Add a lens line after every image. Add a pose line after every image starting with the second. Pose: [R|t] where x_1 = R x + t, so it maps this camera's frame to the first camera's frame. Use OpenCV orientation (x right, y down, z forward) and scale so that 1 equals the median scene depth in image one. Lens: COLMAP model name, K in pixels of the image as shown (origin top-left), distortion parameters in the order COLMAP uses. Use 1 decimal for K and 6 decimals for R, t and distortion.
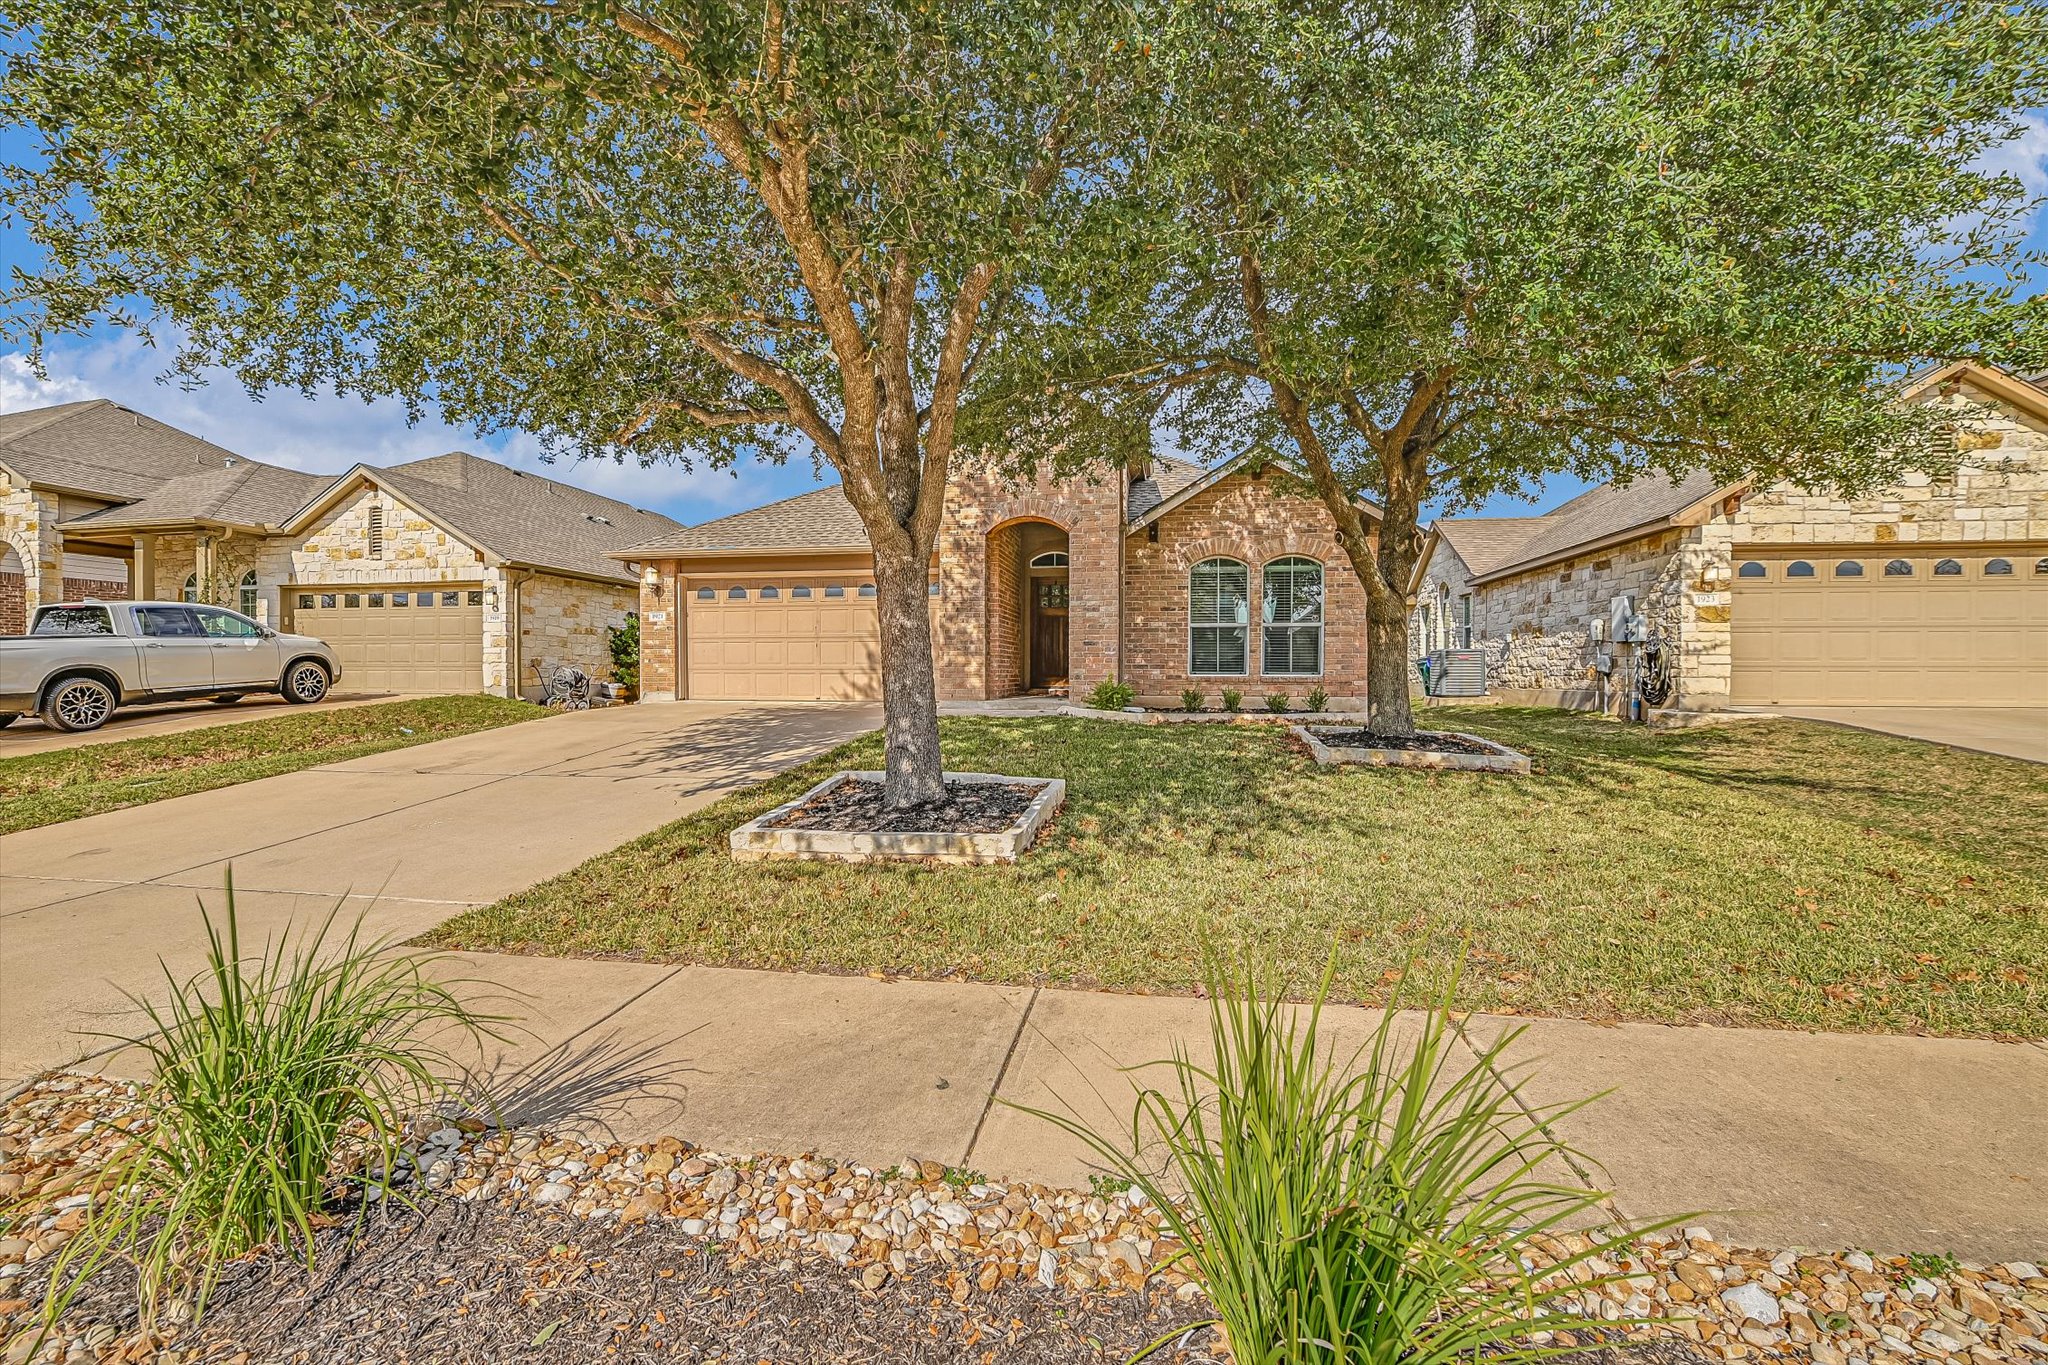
lens RADIAL K [[874.3, 0, 1063.3], [0, 874.3, 681.2], [0, 0, 1]] dist [0.017685, -0.000073]
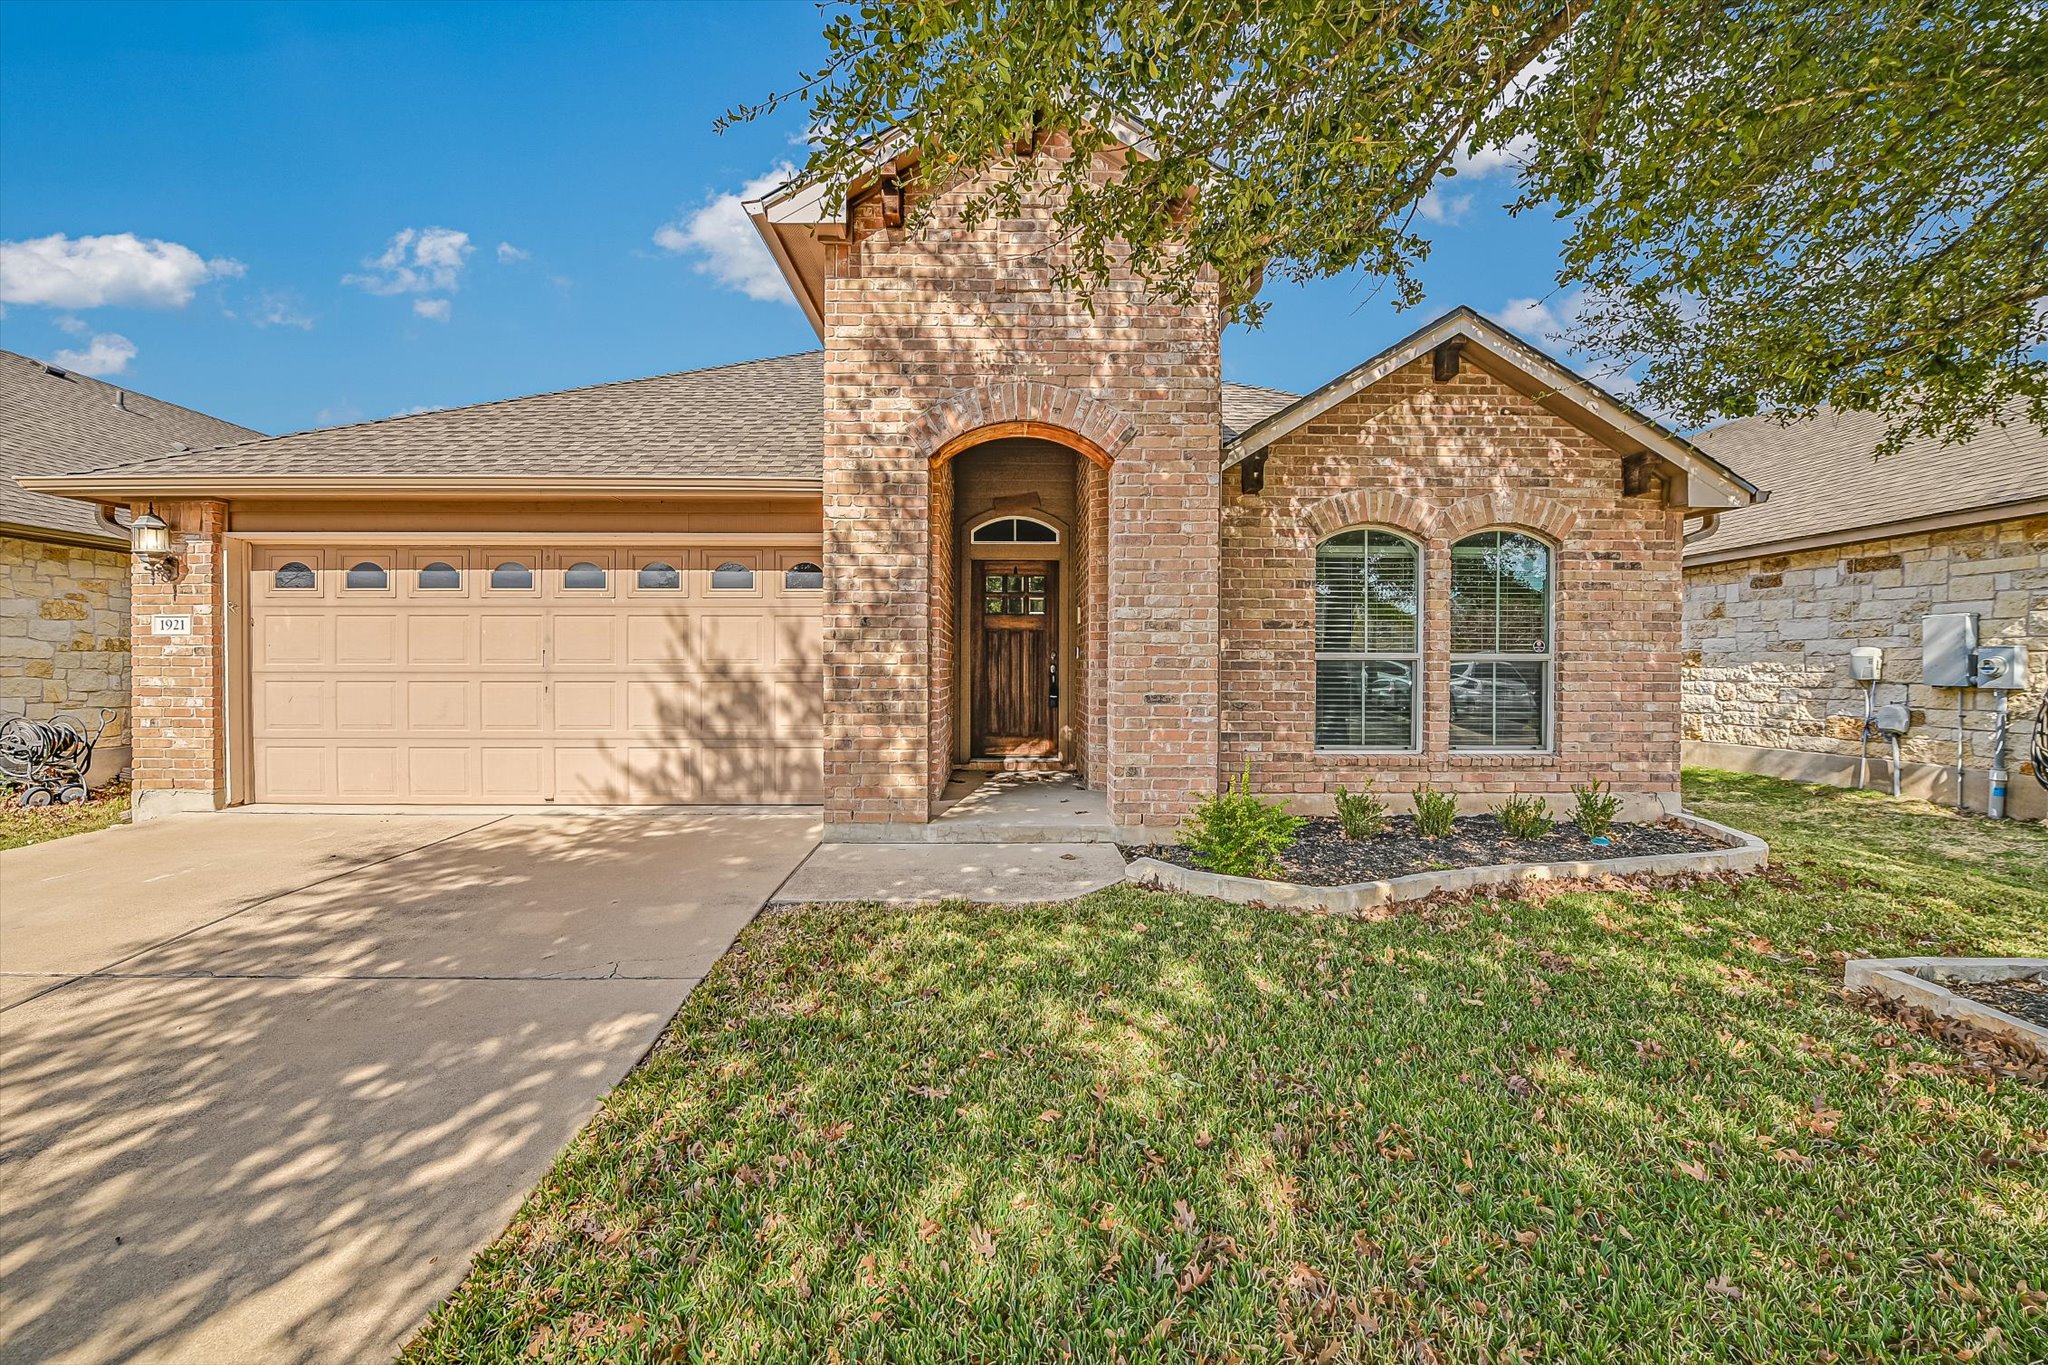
lens RADIAL K [[855.4, 0, 1054.7], [0, 855.4, 676.8], [0, 0, 1]] dist [-0.003515, -0.000094]
pose [[0.983036, 0.000706, 0.183410, -0.102223], [-0.000261, 0.999997, -0.002448, -0.051067], [-0.183411, 0.002359, 0.983033, 0.535719]]
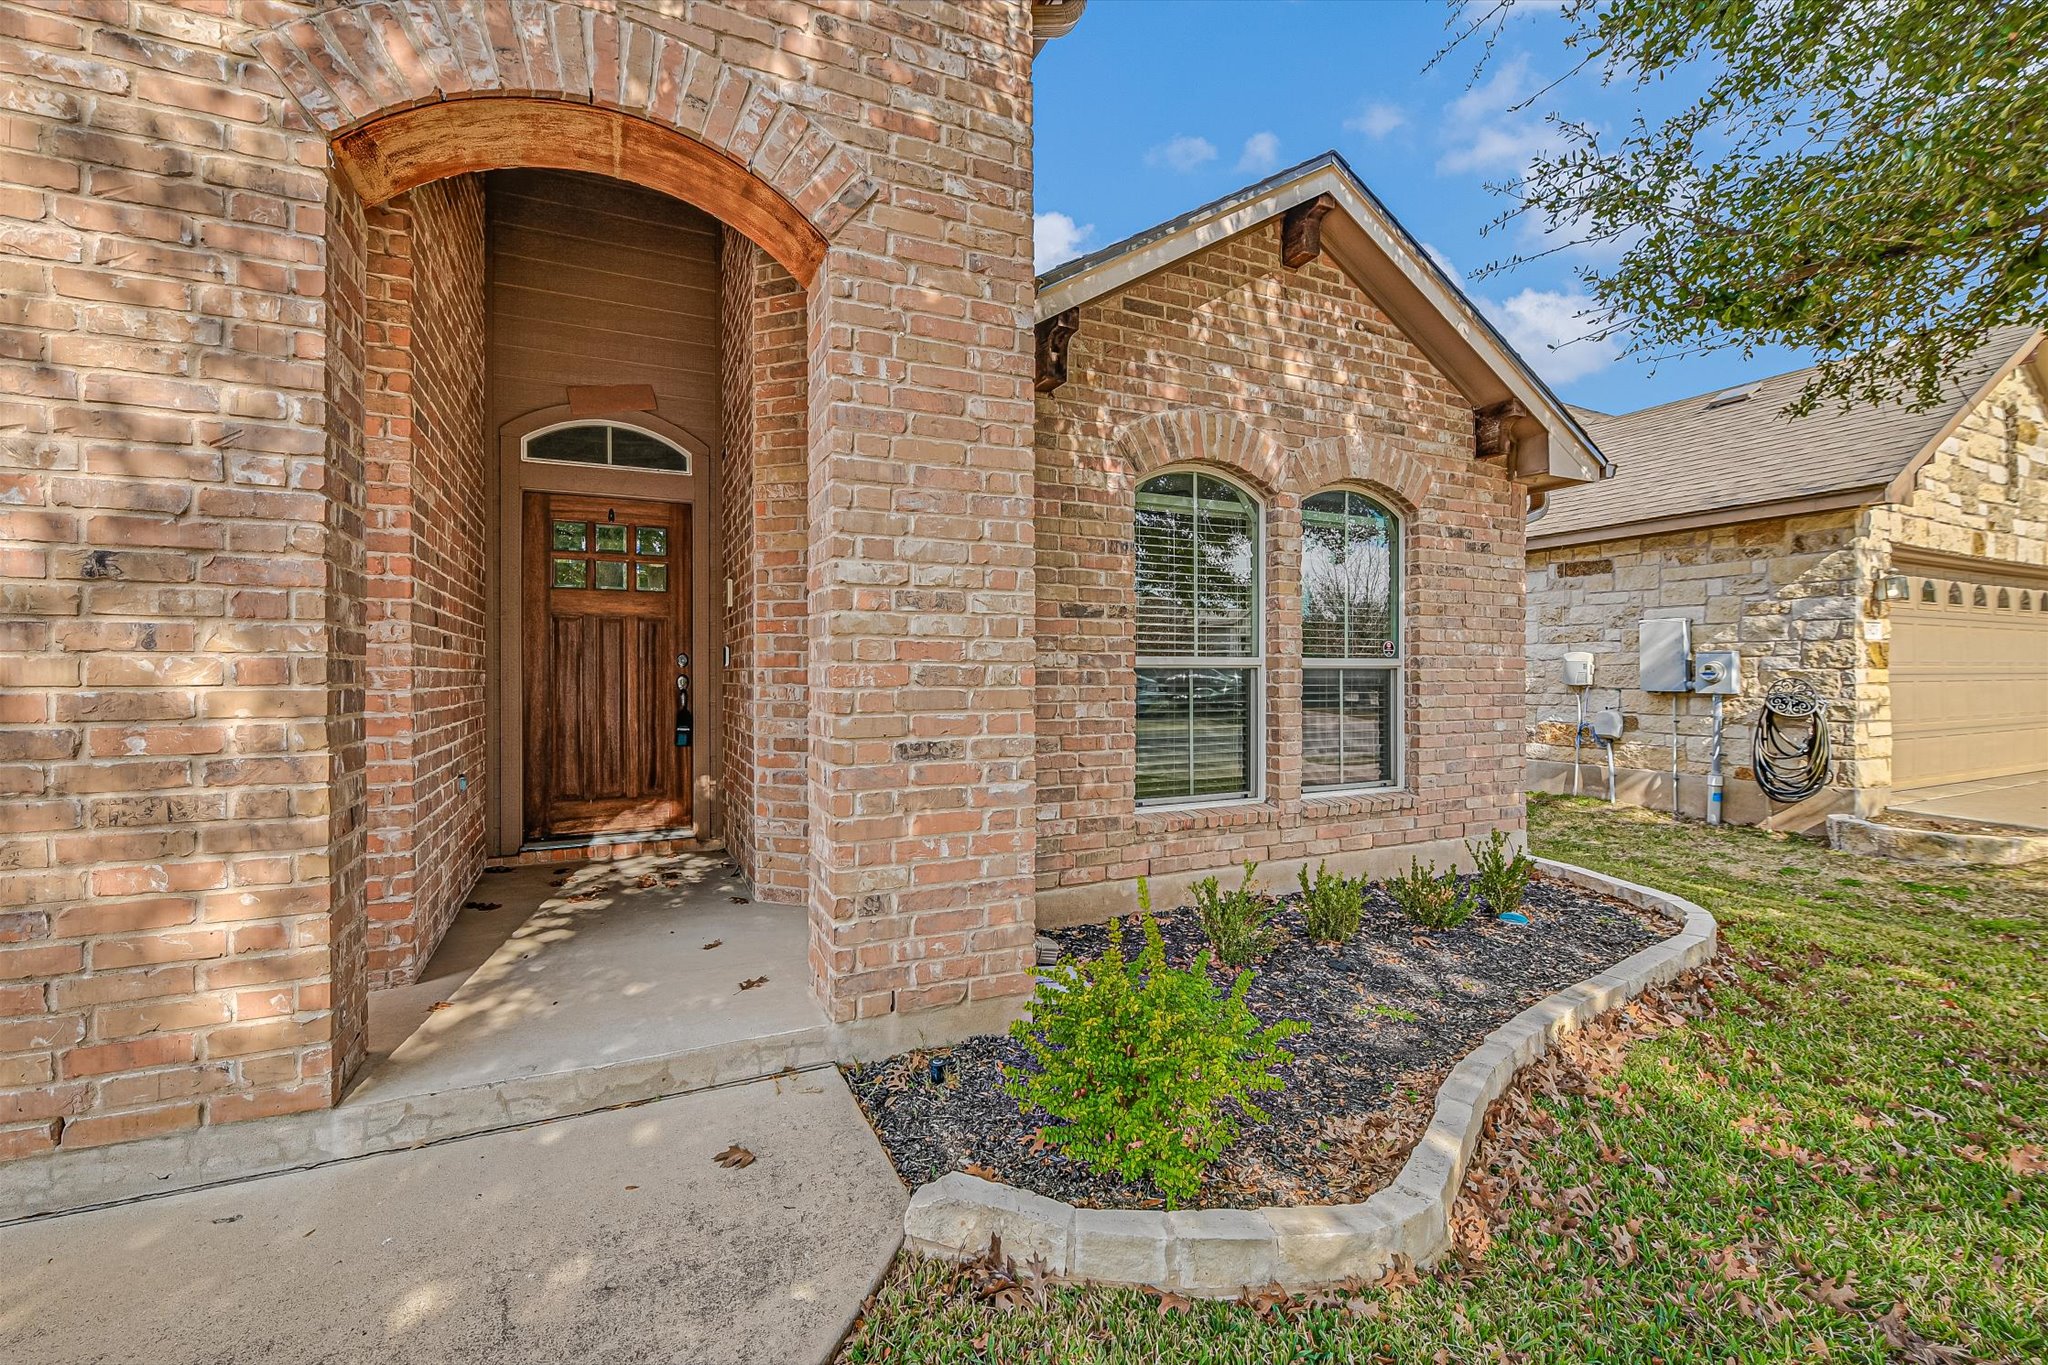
lens RADIAL K [[855.4, 0, 1054.7], [0, 855.4, 676.8], [0, 0, 1]] dist [-0.003515, -0.000094]
pose [[0.824723, -0.005614, 0.565510, -0.063875], [0.009548, 0.999946, -0.003998, -0.058114], [-0.565457, 0.008696, 0.824732, 0.759457]]
